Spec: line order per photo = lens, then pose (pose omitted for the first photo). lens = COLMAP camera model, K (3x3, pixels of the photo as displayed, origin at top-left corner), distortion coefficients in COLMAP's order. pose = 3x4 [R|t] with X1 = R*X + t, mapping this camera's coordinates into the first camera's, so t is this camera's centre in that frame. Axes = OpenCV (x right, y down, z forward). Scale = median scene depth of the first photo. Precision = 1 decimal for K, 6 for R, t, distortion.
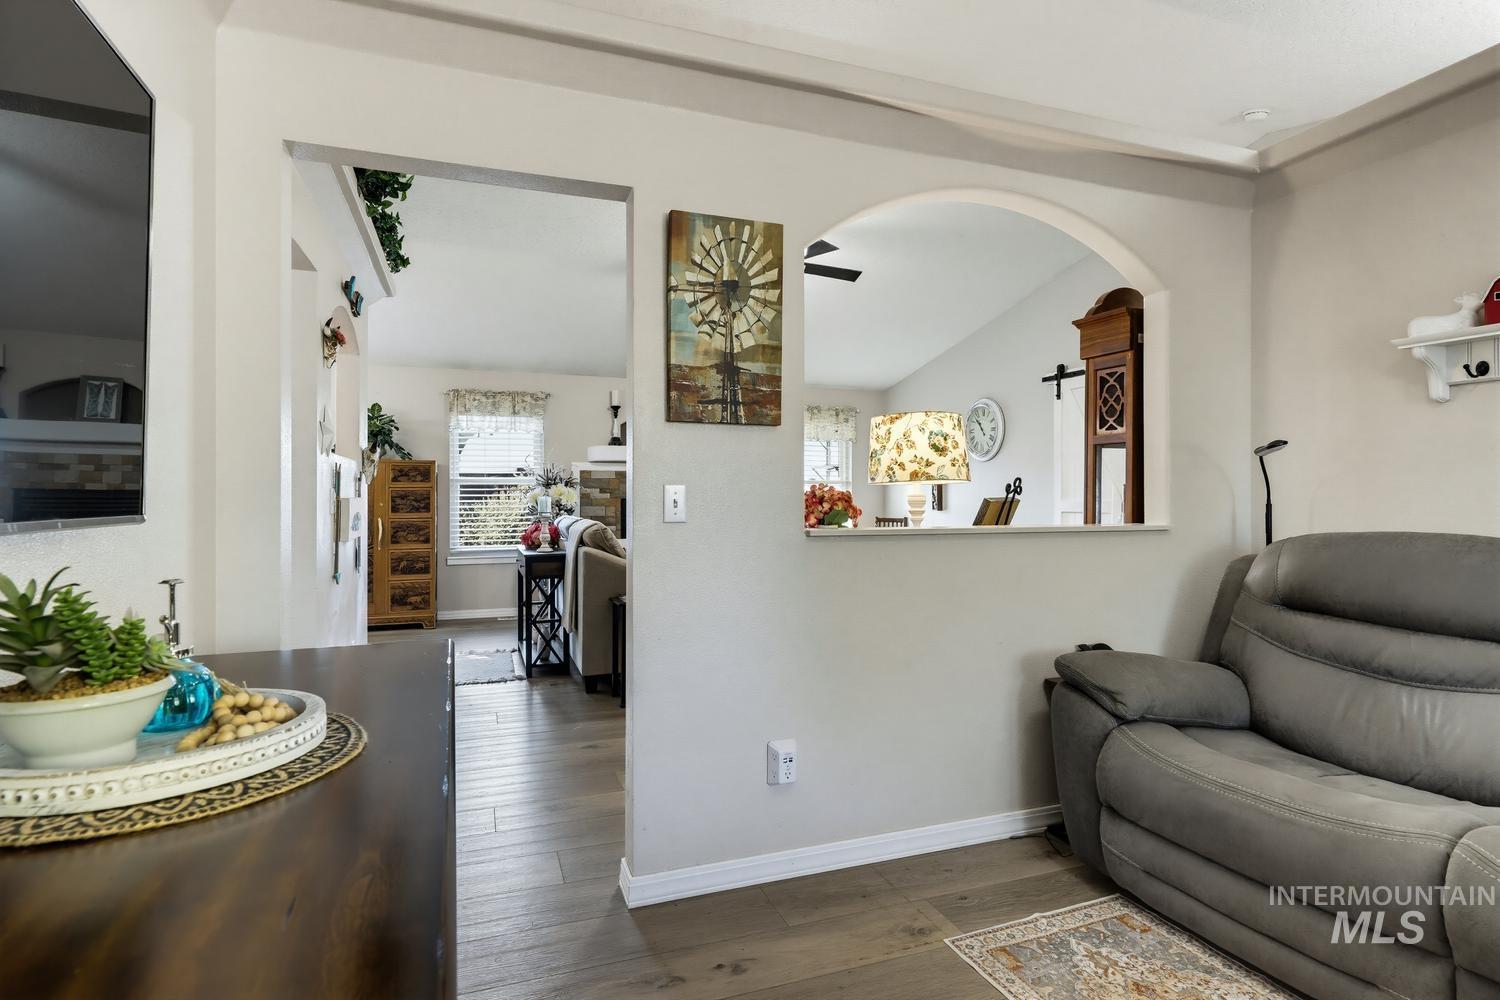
lens RADIAL K [[774.0, 0, 752.9], [0, 774.0, 493.5], [0, 0, 1]] dist [0.000330, -0.000561]
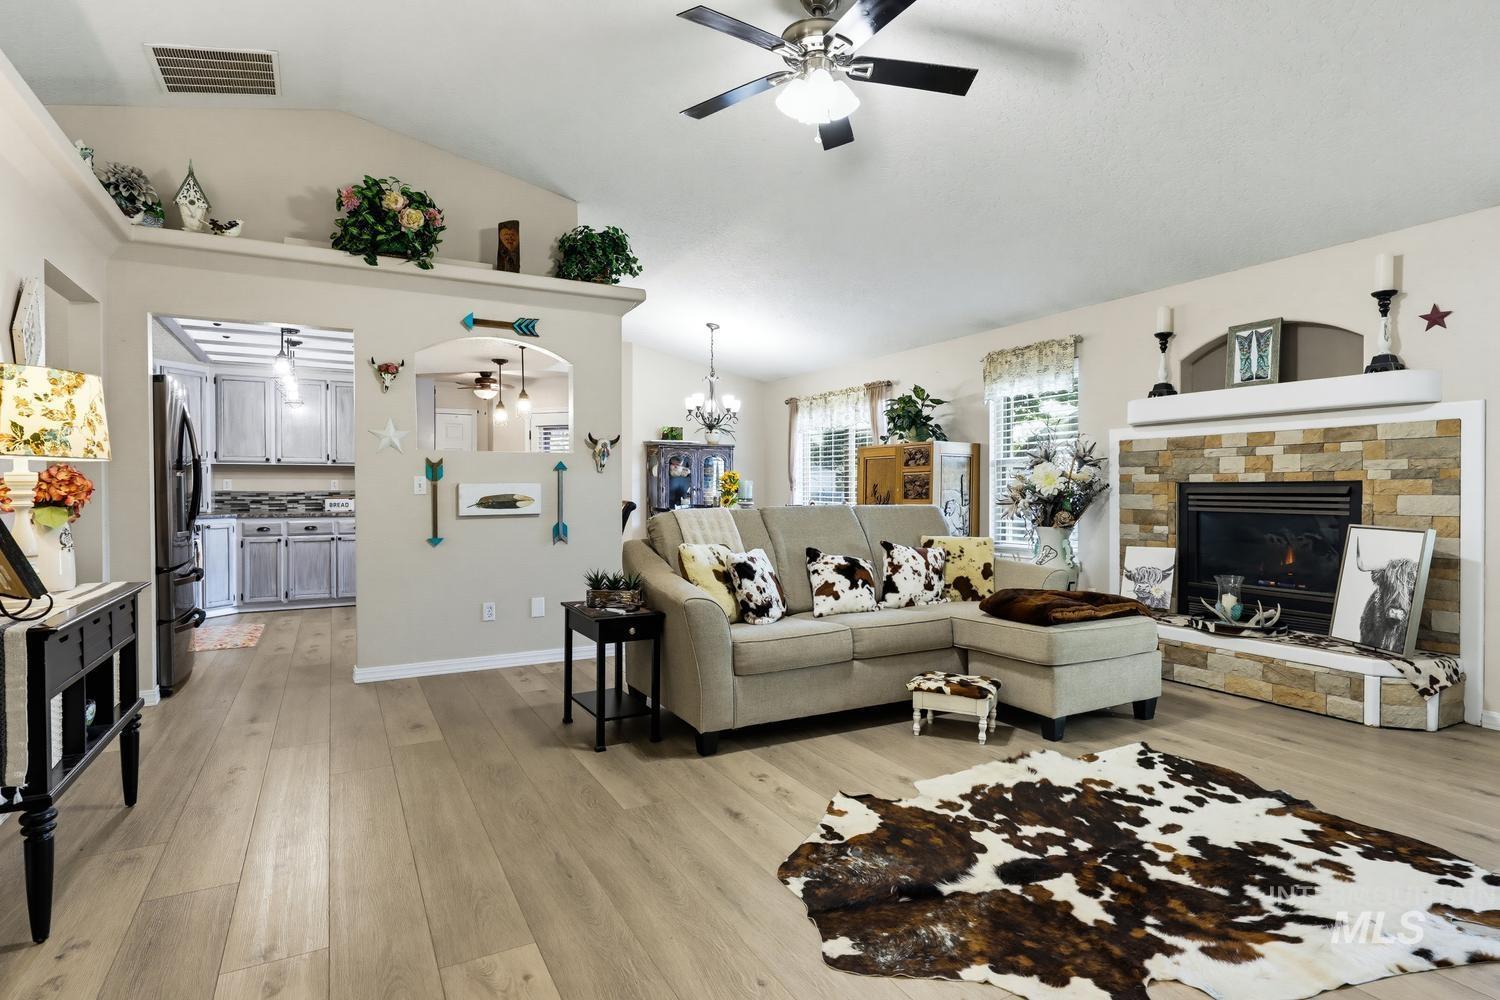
lens RADIAL K [[774.0, 0, 755.0], [0, 774.0, 500.6], [0, 0, 1]] dist [0.000330, -0.000561]
pose [[0.143073, 0.018468, -0.989540, 0.408299], [0.013091, 0.999703, 0.020550, 0.004552], [0.989626, -0.015895, 0.142788, 0.606790]]
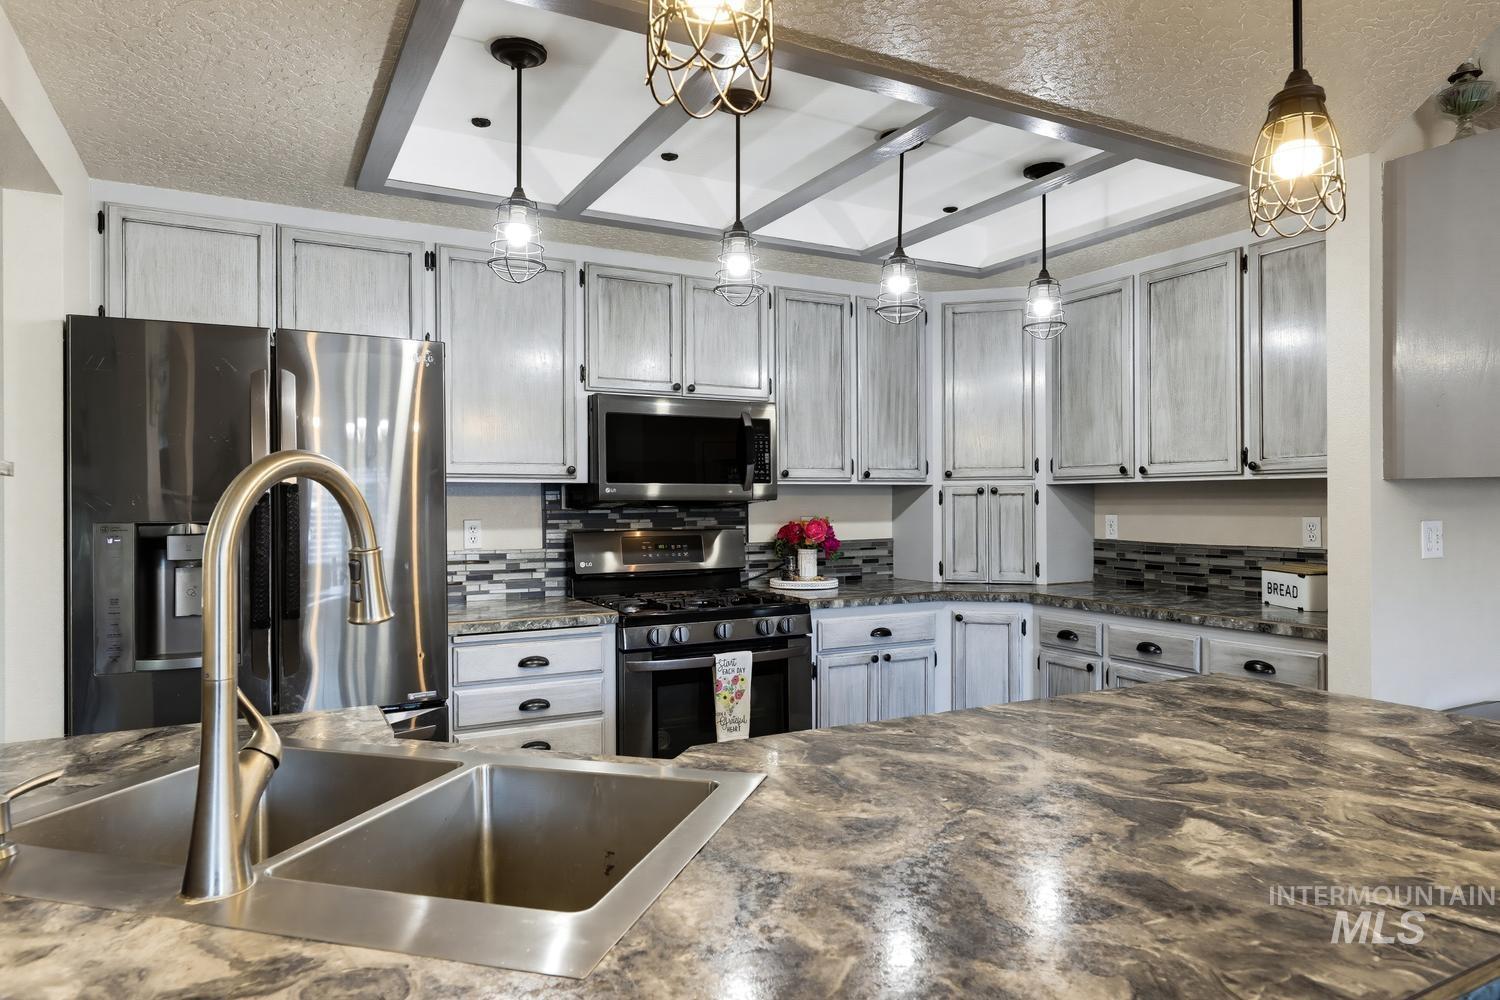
lens RADIAL K [[909.6, 0, 748.4], [0, 909.6, 508.7], [0, 0, 1]] dist [0.008071, 0.000218]
pose [[-0.991587, 0.004340, -0.129367, -0.366479], [0.005477, 0.999949, -0.008430, -0.011238], [0.129324, -0.009068, -0.991561, 0.597268]]
